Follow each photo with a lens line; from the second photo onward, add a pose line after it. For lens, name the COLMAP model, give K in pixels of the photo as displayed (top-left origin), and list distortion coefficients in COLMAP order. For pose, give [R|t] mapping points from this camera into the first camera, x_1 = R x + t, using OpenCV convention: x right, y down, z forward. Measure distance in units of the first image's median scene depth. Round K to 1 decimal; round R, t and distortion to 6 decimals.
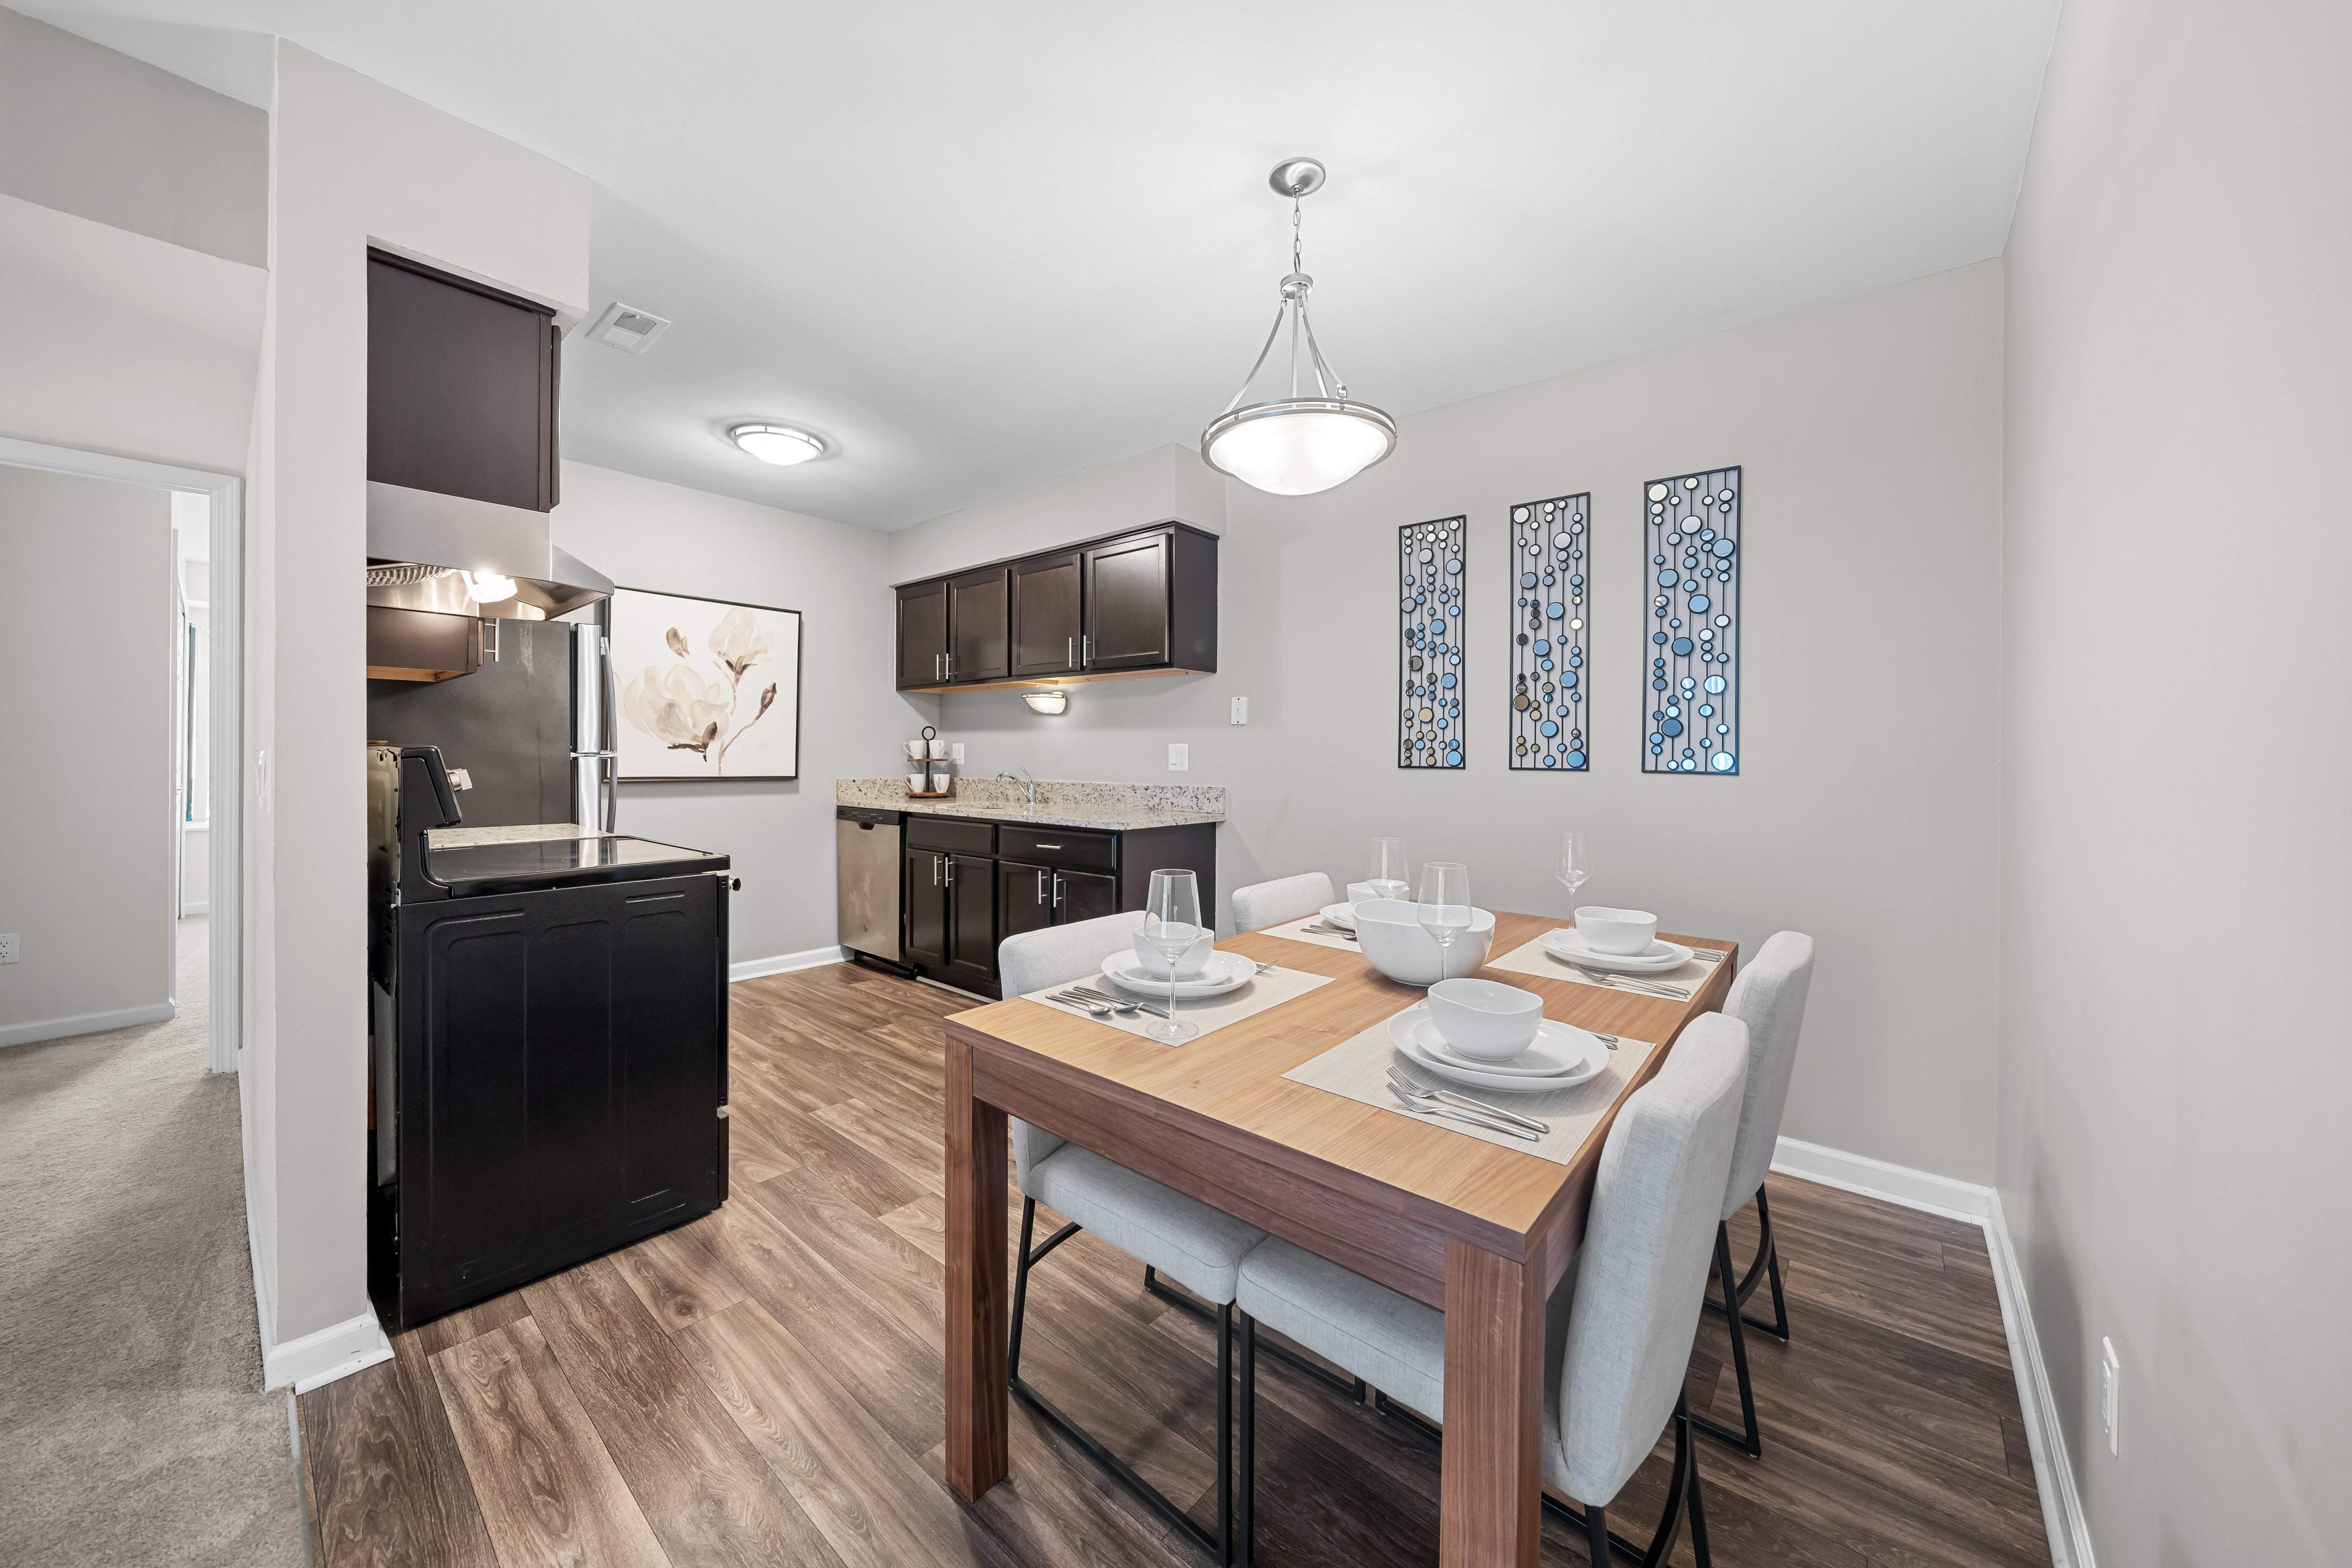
lens RADIAL K [[838.5, 0, 1164.5], [0, 838.5, 762.0], [0, 0, 1]] dist [-0.000011, -0.000031]
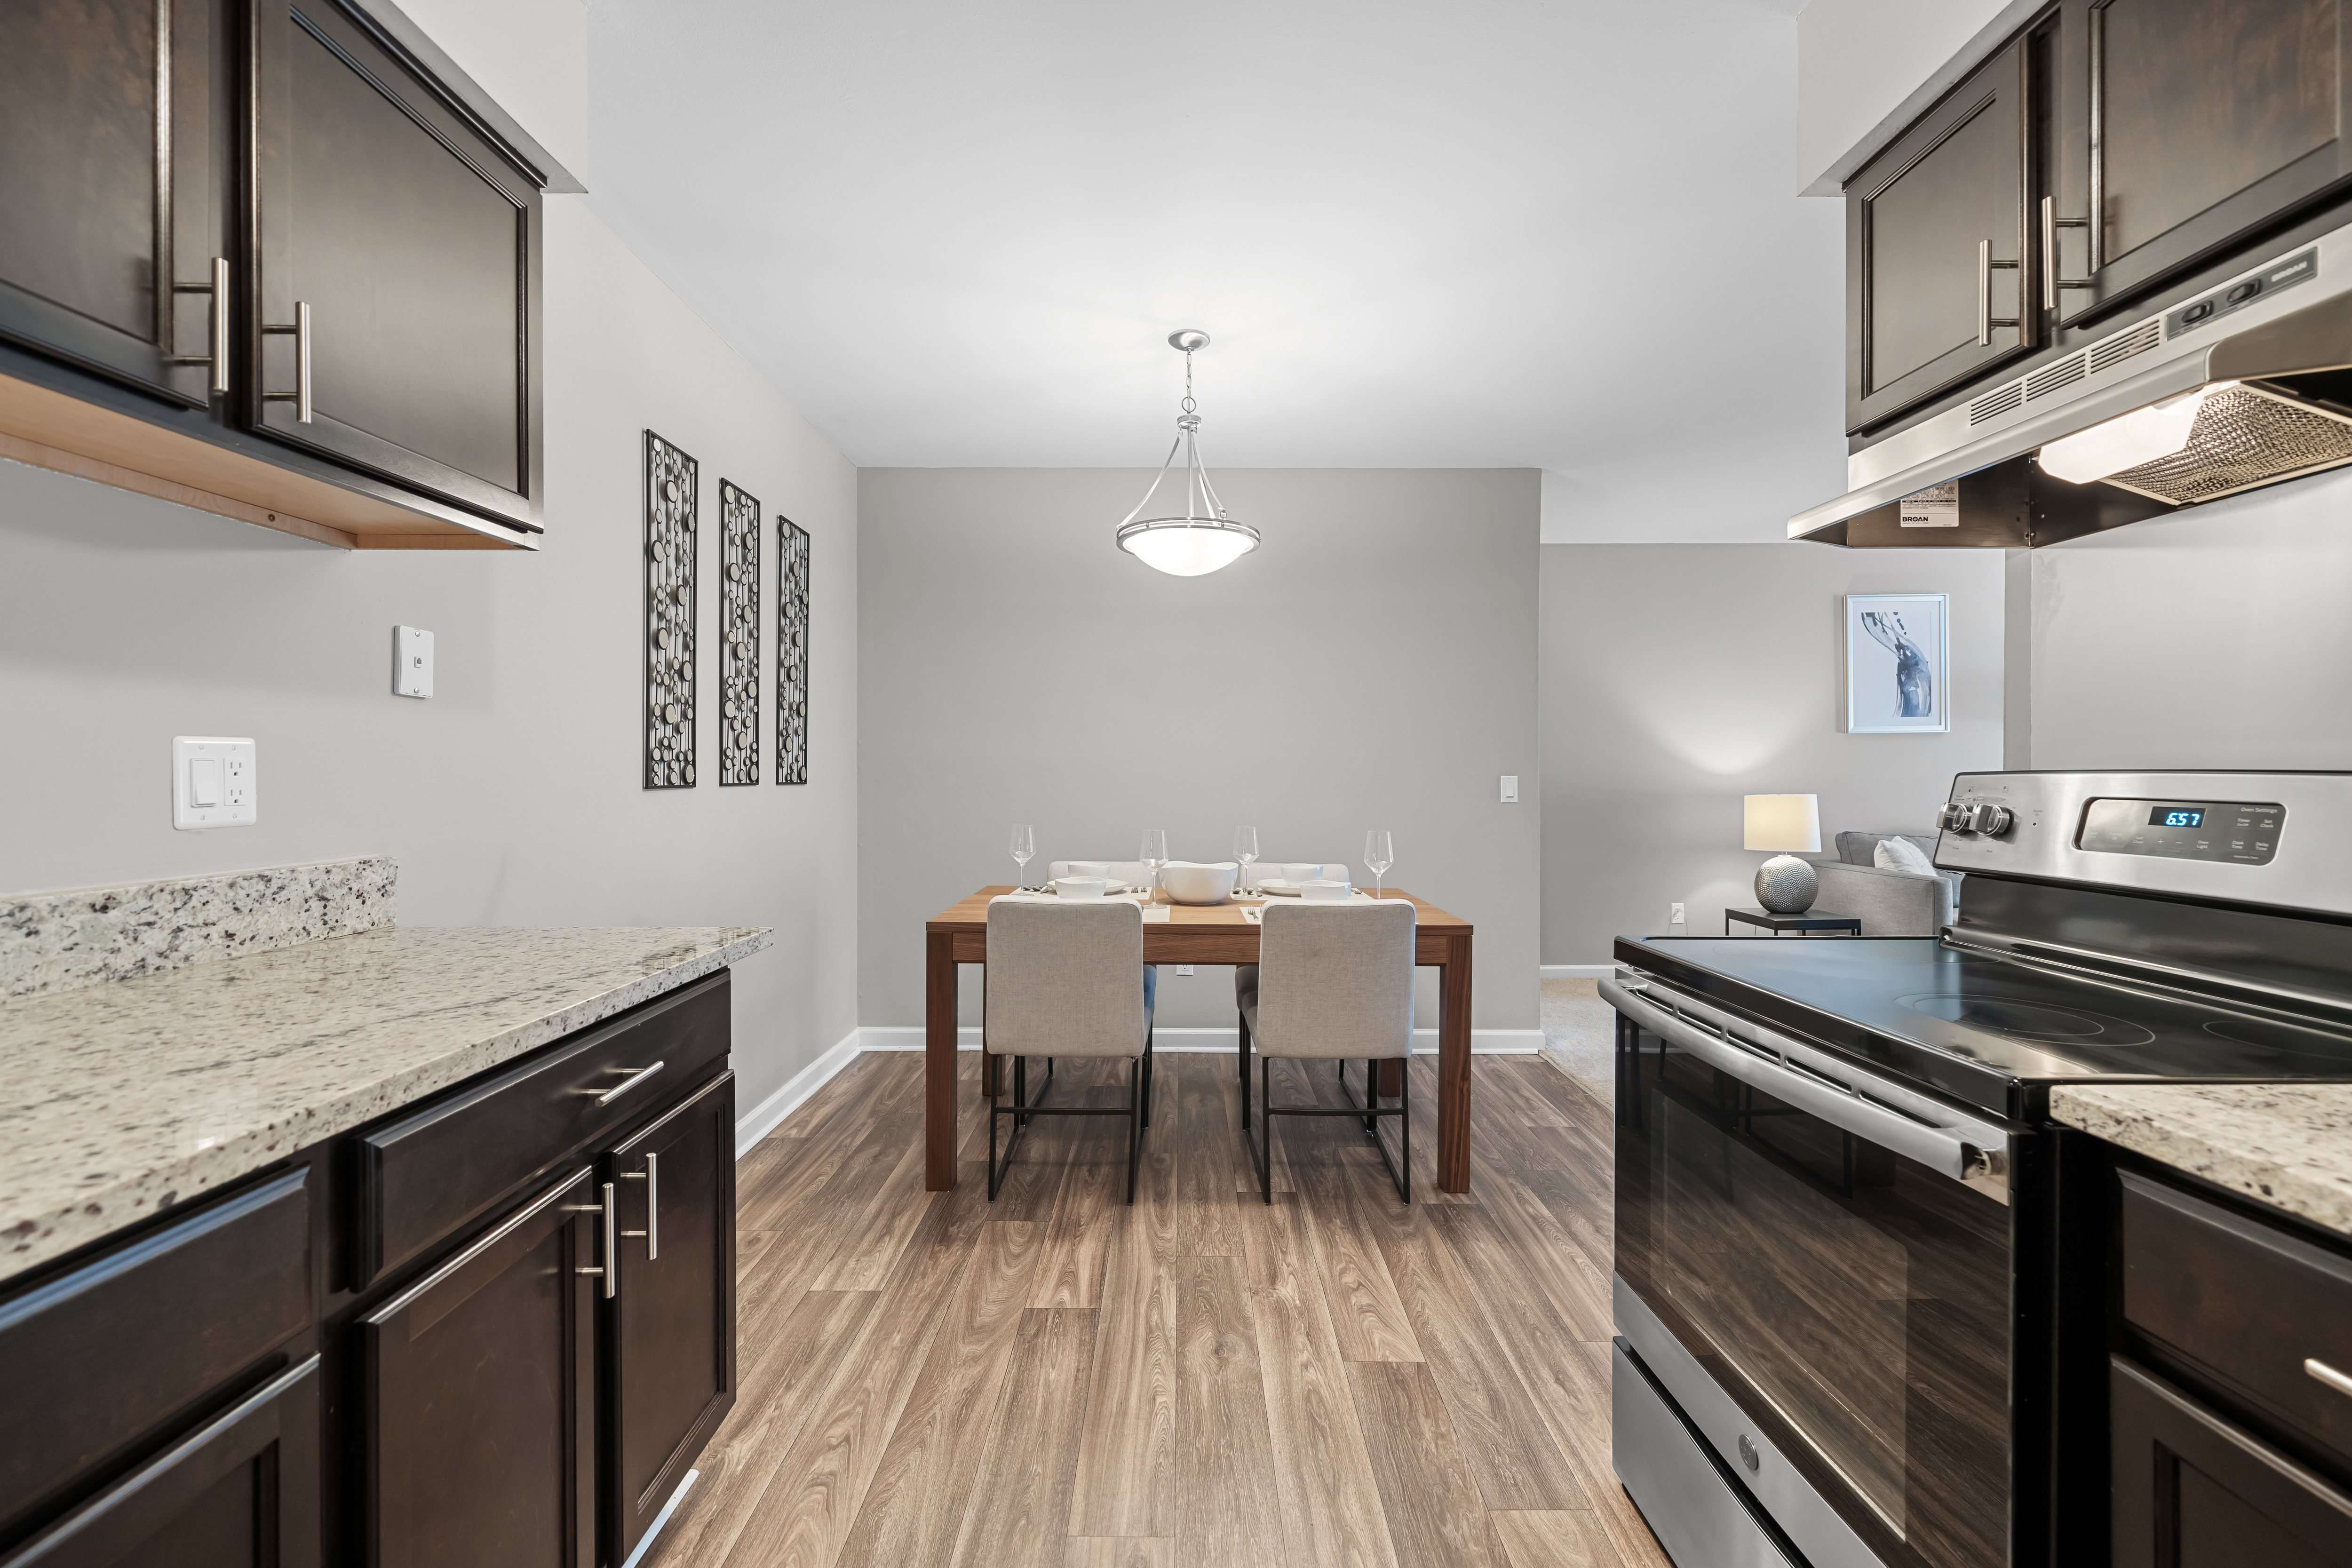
lens RADIAL K [[973.0, 0, 1178.2], [0, 973.0, 773.0], [0, 0, 1]] dist [0.000306, 0.000028]
pose [[-0.660225, -0.010772, 0.750991, -0.508201], [0.000524, 0.999890, 0.014803, -0.014984], [-0.751068, 0.010166, -0.660147, 1.033284]]
